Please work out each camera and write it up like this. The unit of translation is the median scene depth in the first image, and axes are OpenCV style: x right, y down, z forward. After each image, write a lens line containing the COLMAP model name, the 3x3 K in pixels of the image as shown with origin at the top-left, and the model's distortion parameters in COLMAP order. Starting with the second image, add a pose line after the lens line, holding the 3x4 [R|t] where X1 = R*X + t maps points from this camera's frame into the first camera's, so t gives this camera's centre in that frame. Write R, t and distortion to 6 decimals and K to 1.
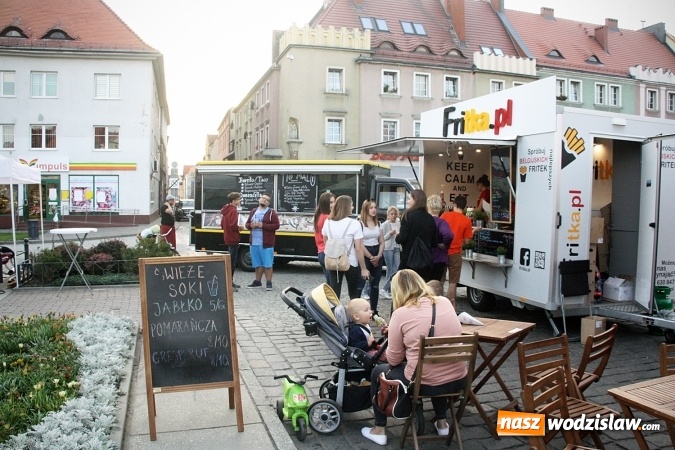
lens RADIAL K [[559.8, 0, 344.2], [0, 559.8, 218.8], [0, 0, 1]] dist [-0.189059, 0.062504]
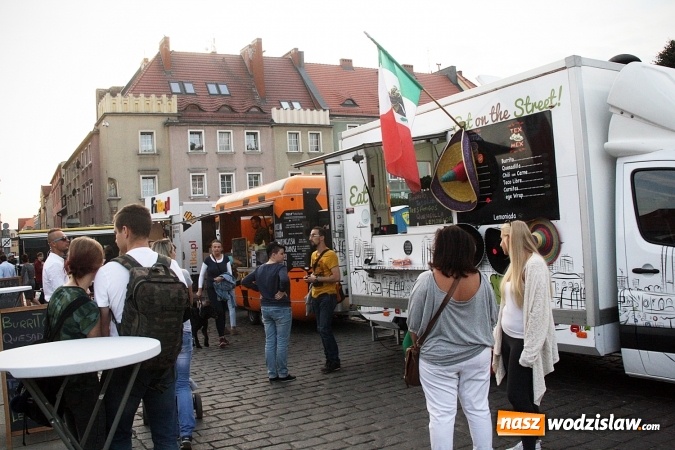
lens RADIAL K [[616.8, 0, 334.3], [0, 616.8, 222.4], [0, 0, 1]] dist [-0.195951, 0.000000]
pose [[0.975114, -0.070078, 0.210337, 0.081244], [0.082837, 0.995181, -0.052461, 0.008341], [-0.205647, 0.068579, 0.976220, -0.254262]]
